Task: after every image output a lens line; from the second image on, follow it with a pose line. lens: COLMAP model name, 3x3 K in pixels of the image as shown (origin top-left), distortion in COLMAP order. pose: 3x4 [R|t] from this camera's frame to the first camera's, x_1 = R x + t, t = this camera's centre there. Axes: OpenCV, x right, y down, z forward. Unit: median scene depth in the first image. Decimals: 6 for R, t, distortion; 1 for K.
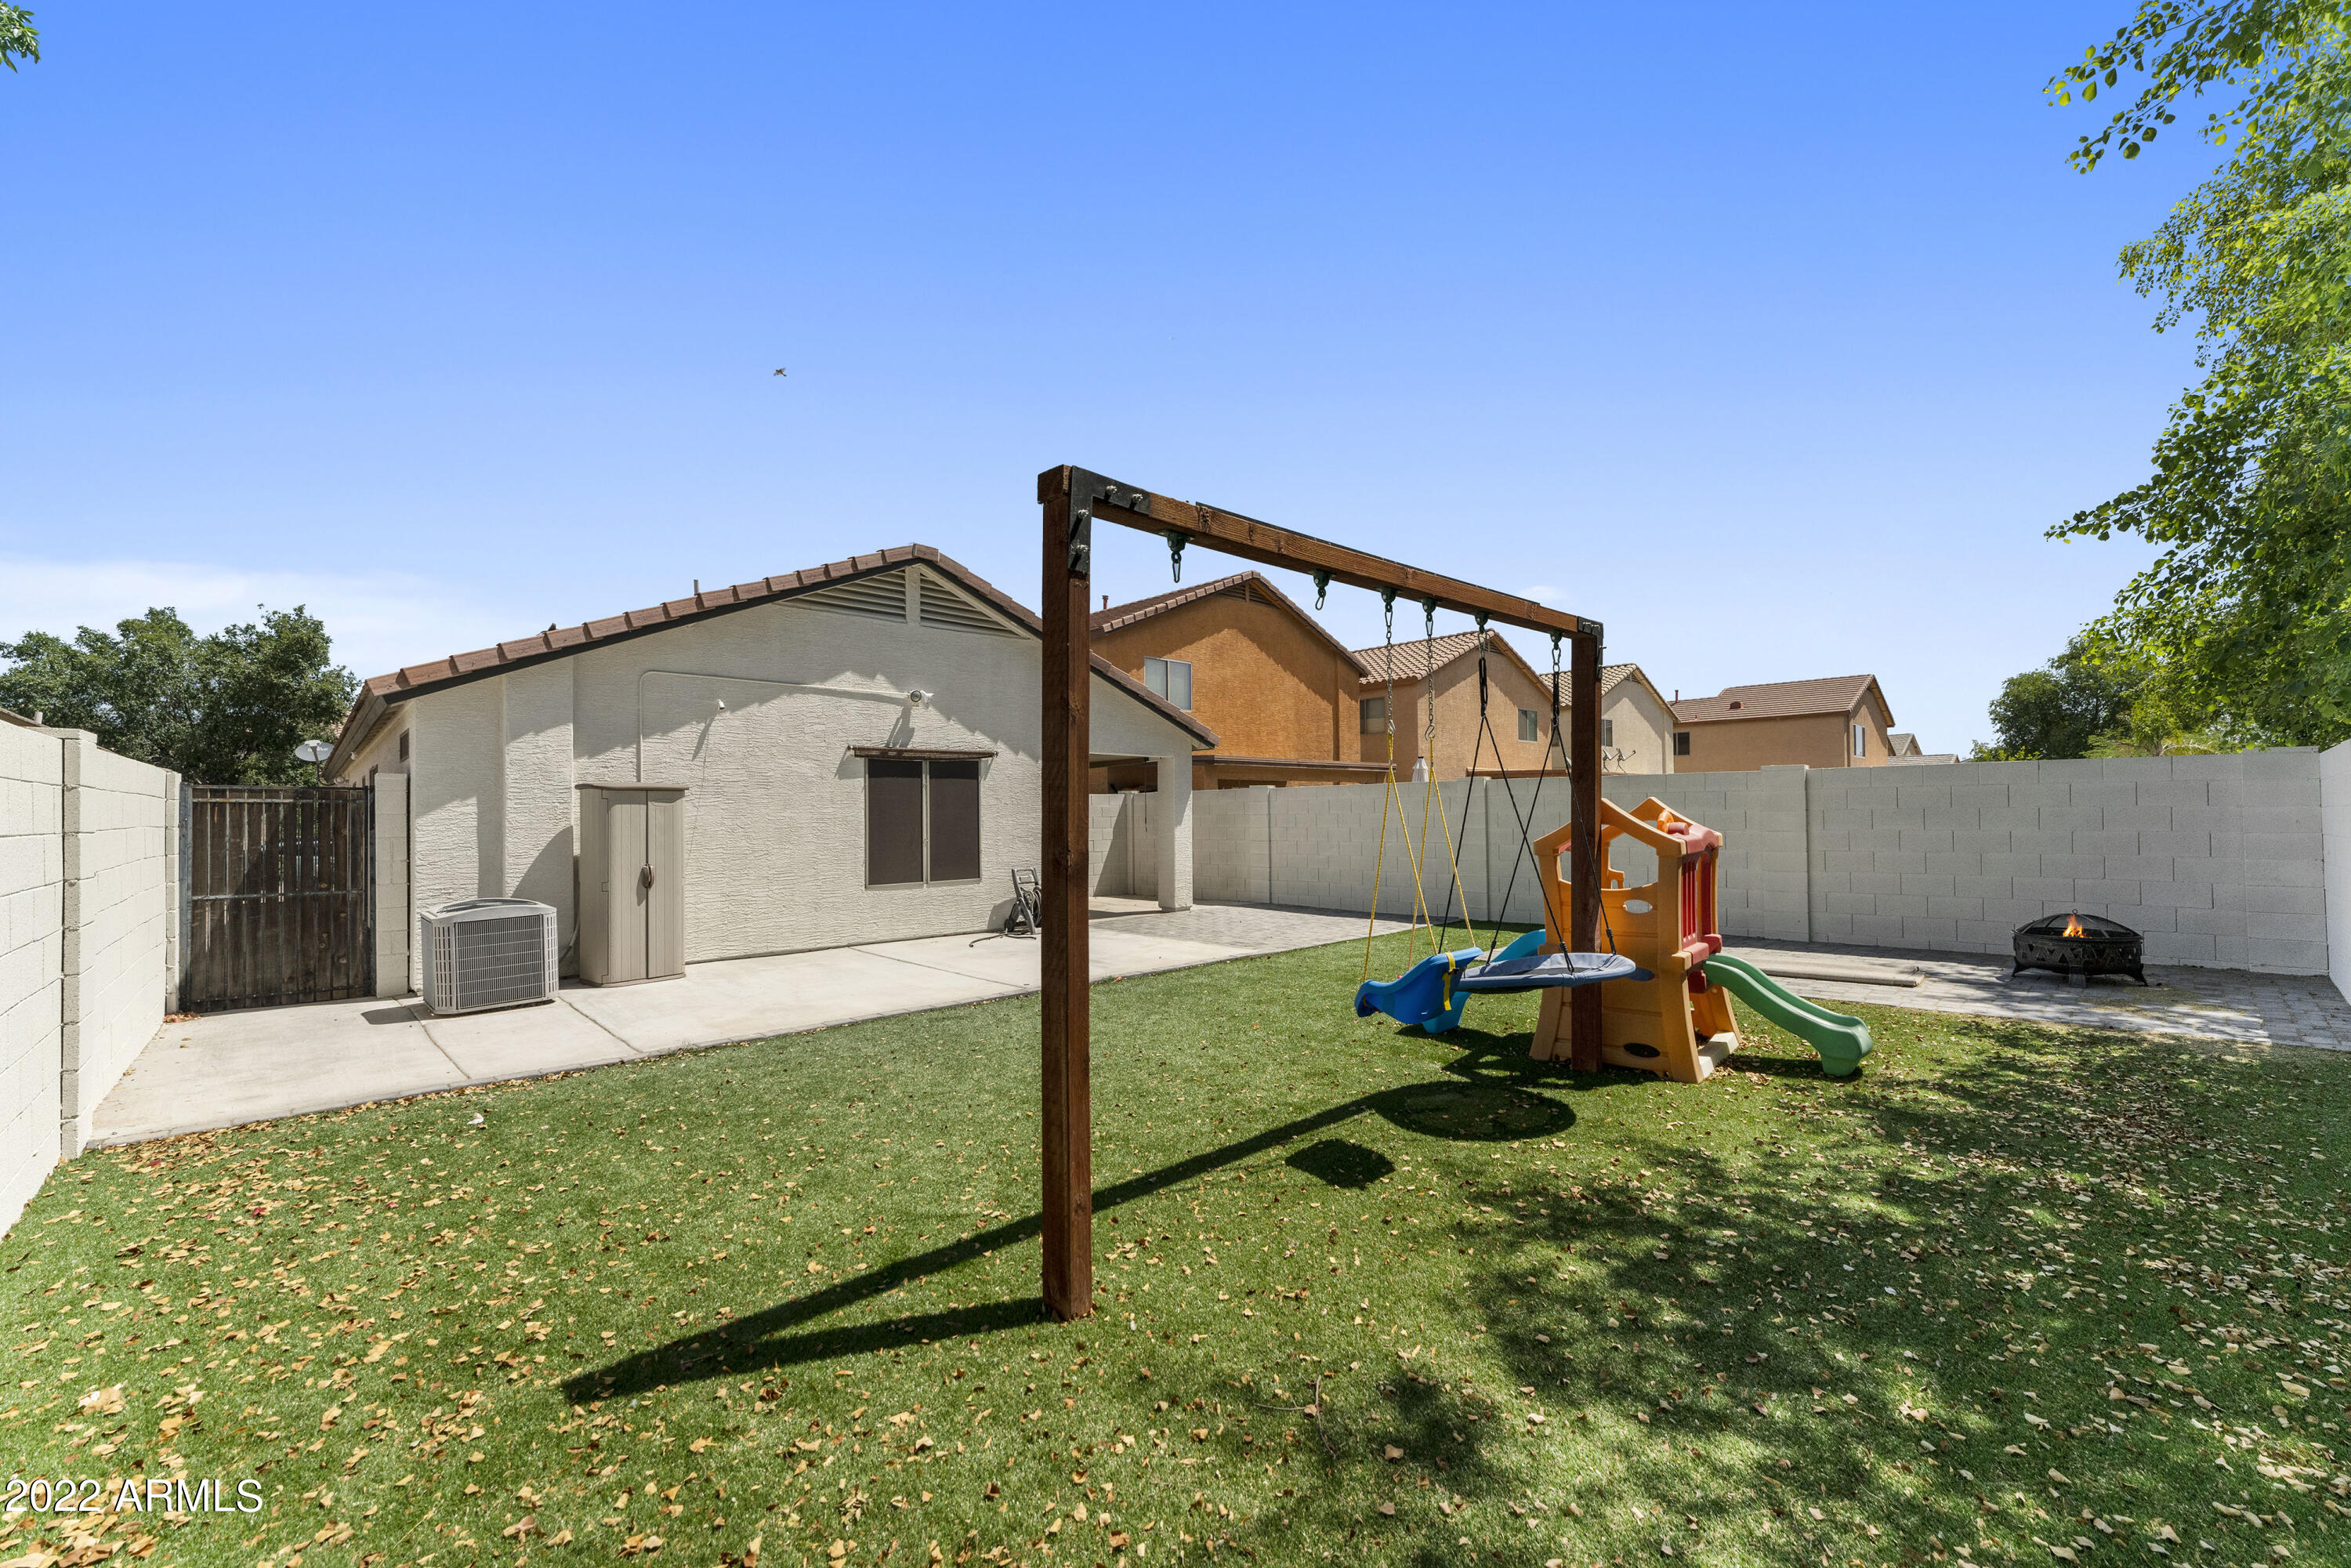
lens RADIAL K [[938.0, 0, 1182.8], [0, 938.0, 813.9], [0, 0, 1]] dist [0.000028, -0.000455]
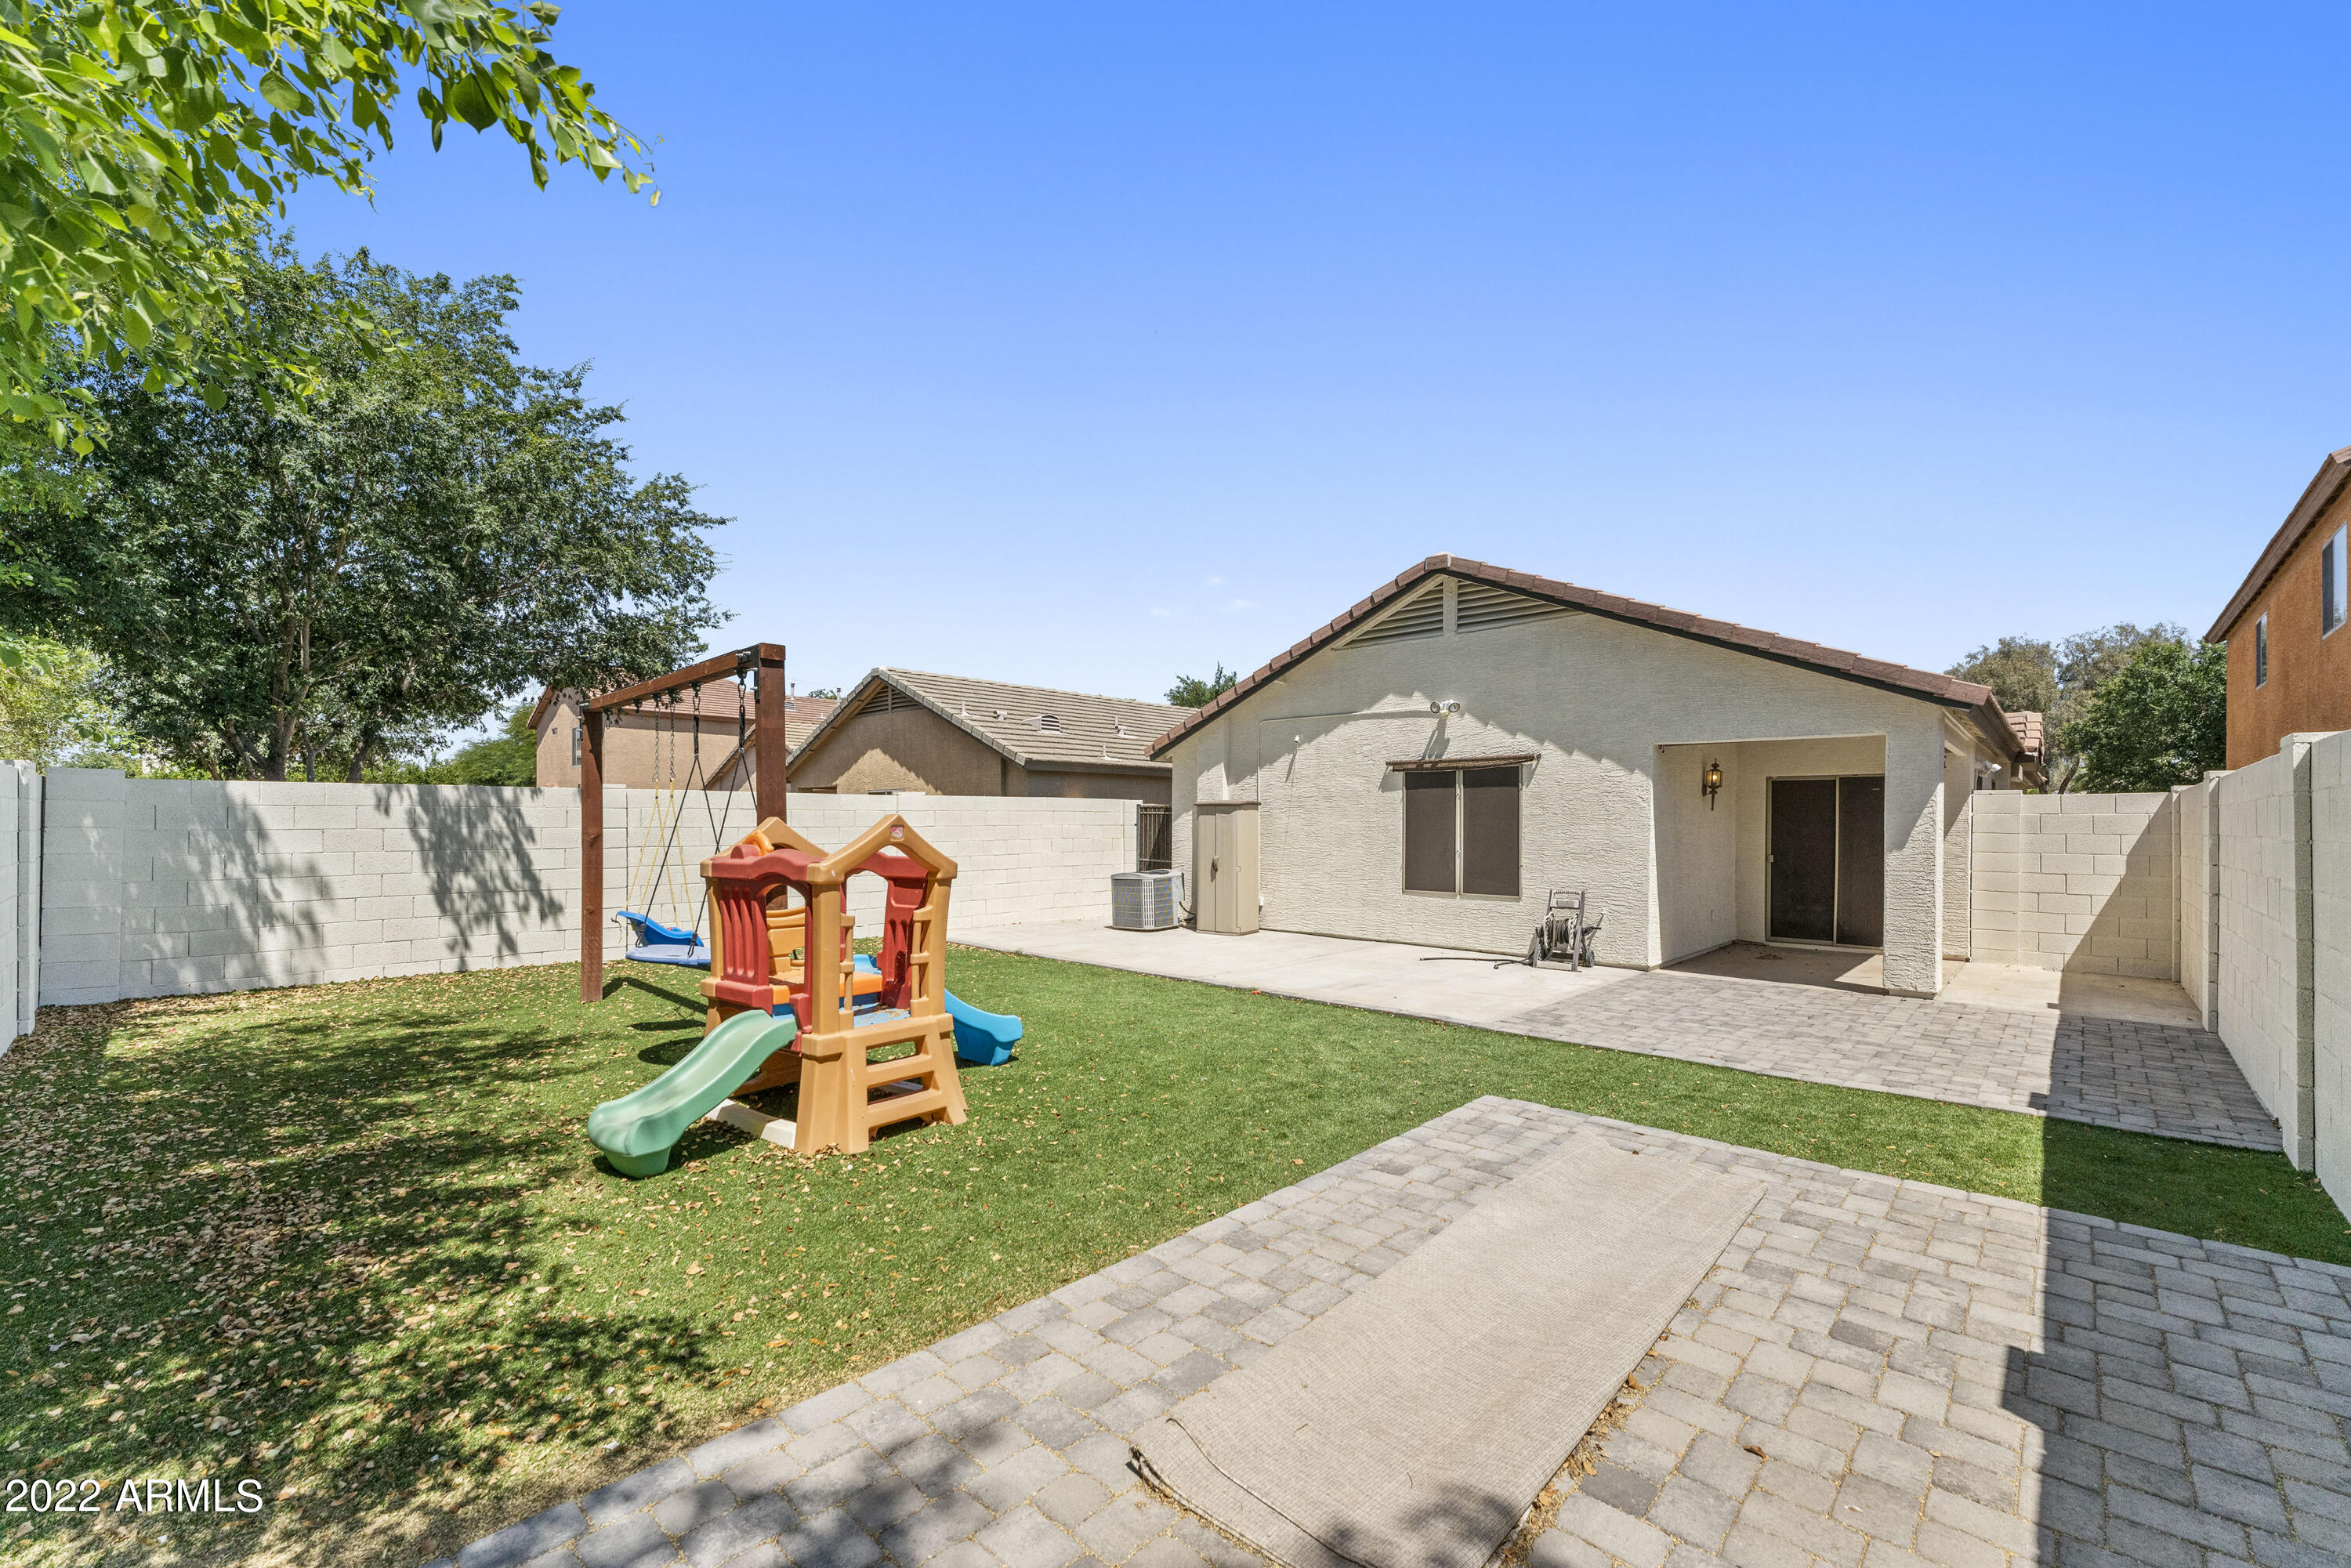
lens RADIAL K [[946.7, 0, 1184.5], [0, 946.7, 825.2], [0, 0, 1]] dist [0.000419, -0.000485]
pose [[0.058620, 0.013772, -0.998185, 0.720675], [-0.001786, 0.999905, 0.013690, -0.012189], [0.998279, 0.000981, 0.058639, 0.673400]]
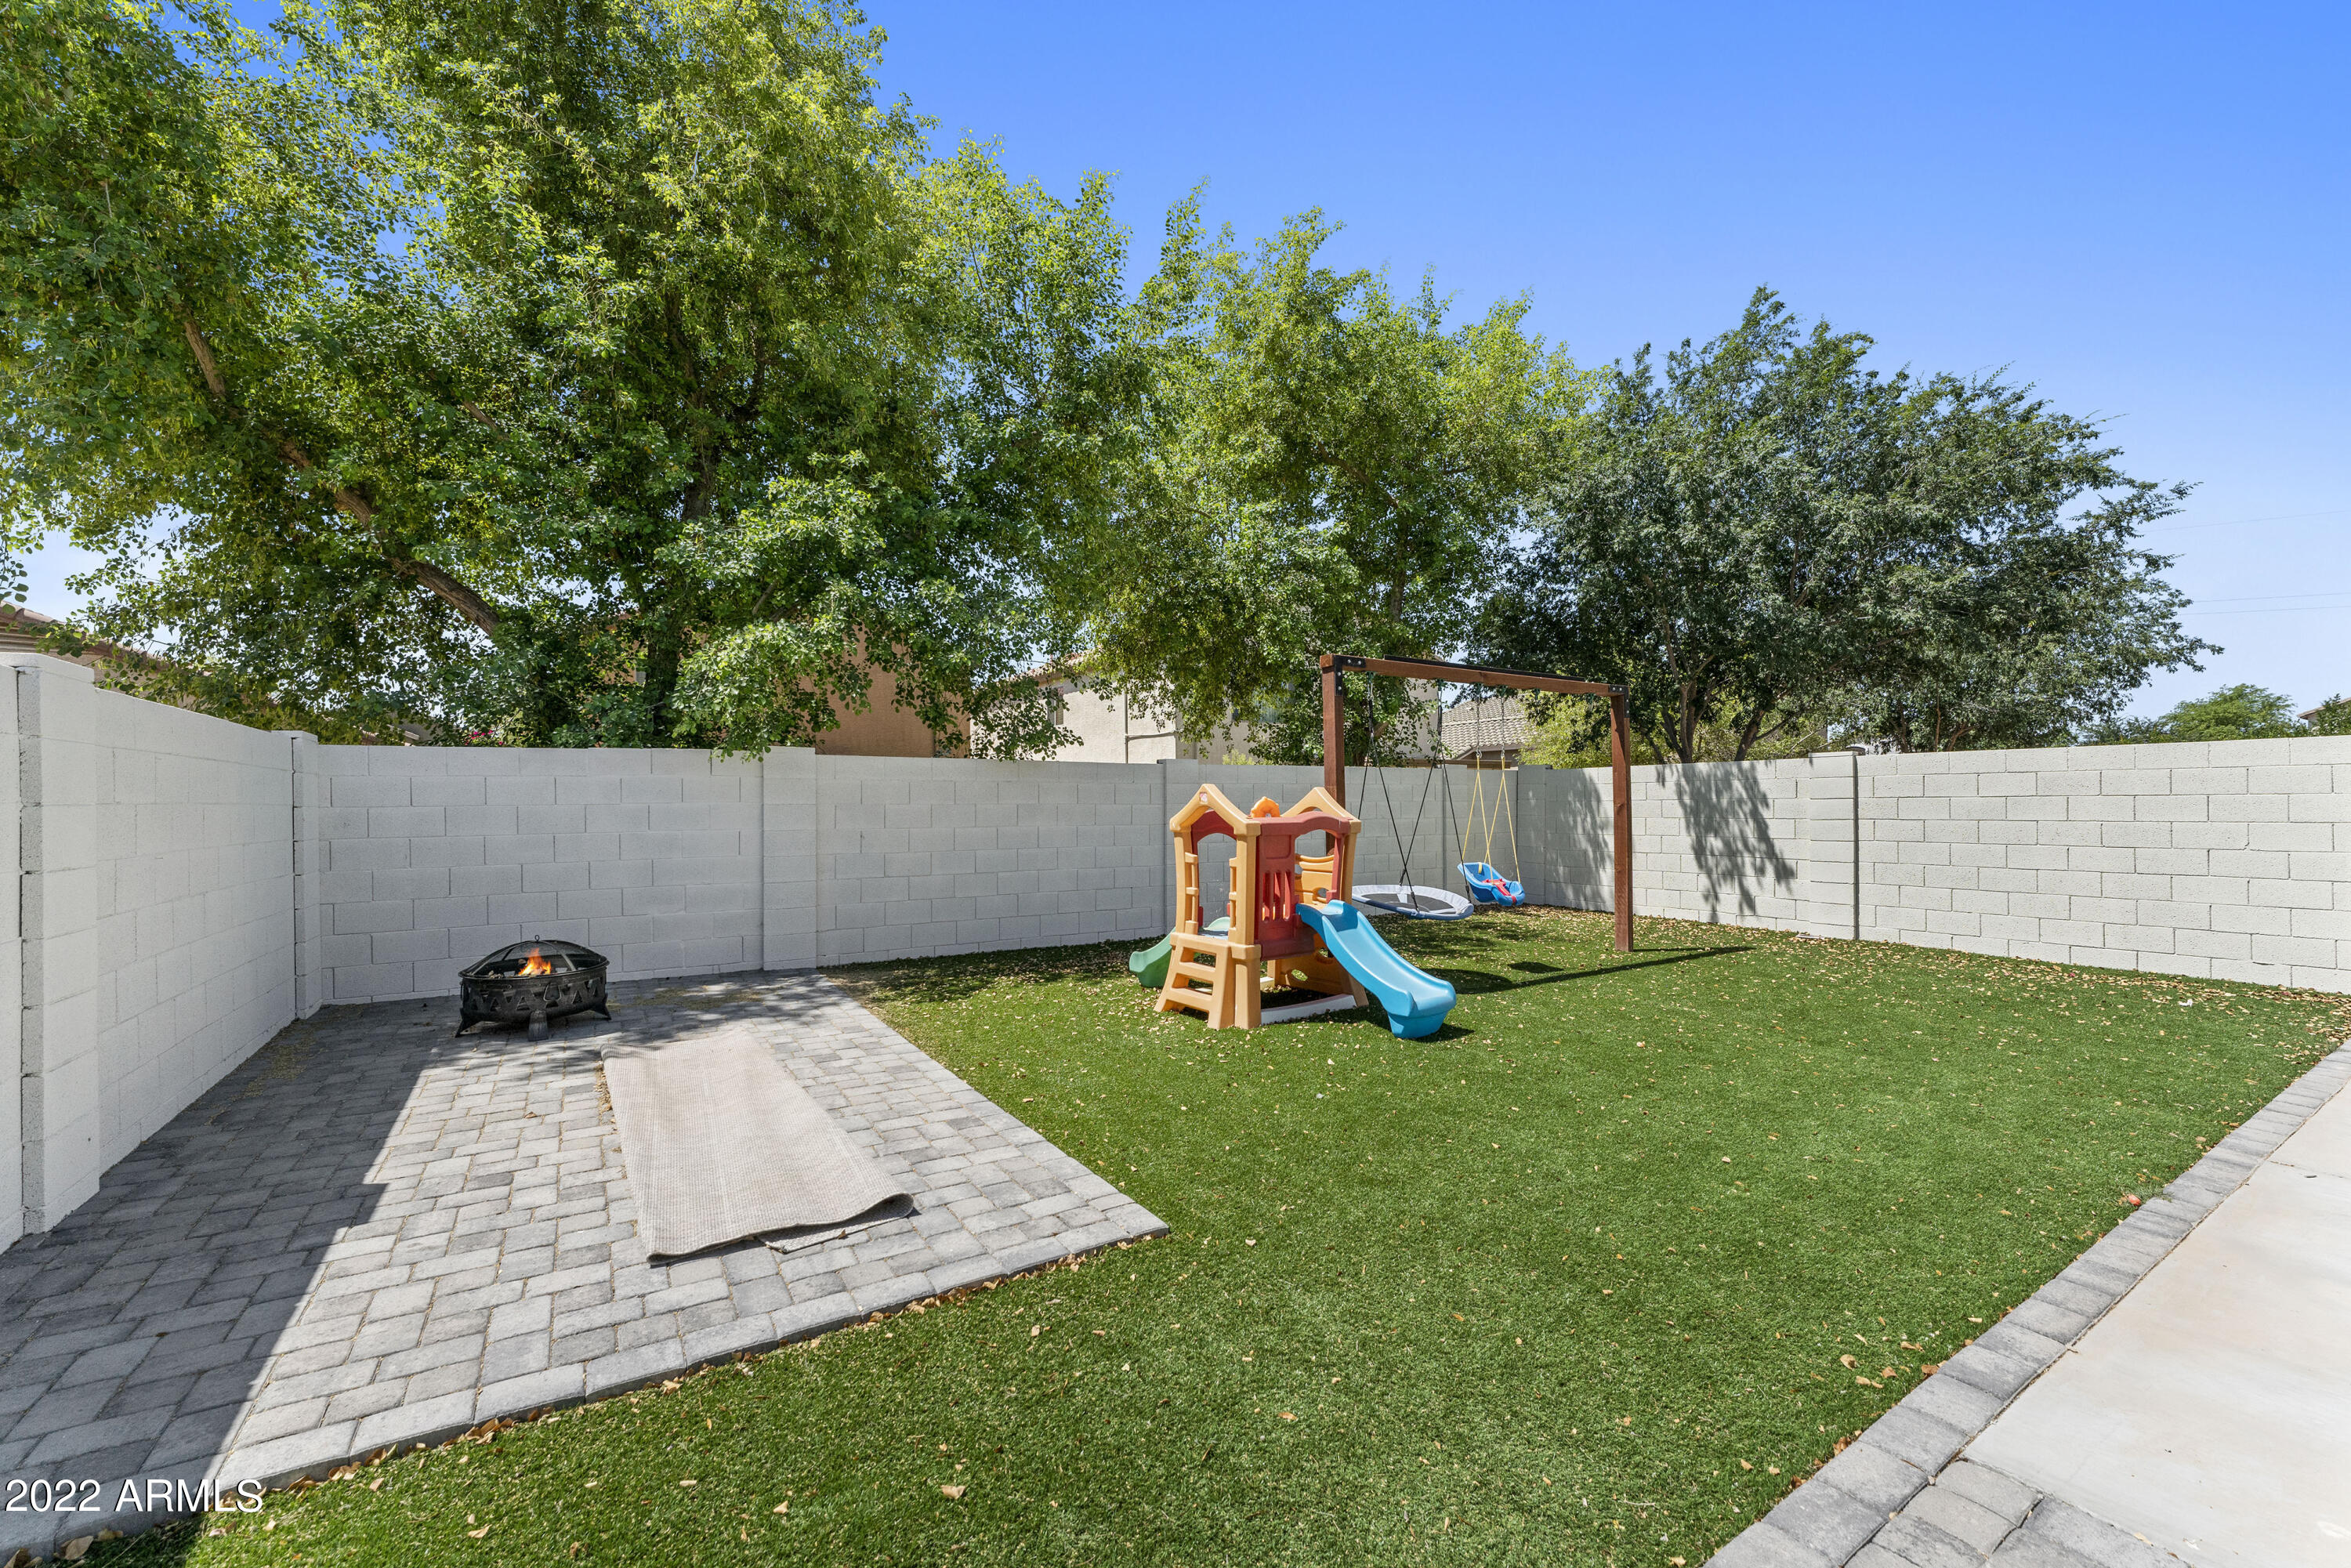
lens RADIAL K [[938.8, 0, 1183.2], [0, 938.8, 798.9], [0, 0, 1]] dist [0.002400, 0.000028]
pose [[-0.982665, 0.020145, 0.184292, 0.196360], [0.019162, 0.999791, -0.007114, 0.002911], [-0.184397, -0.003459, -0.982846, 1.132135]]
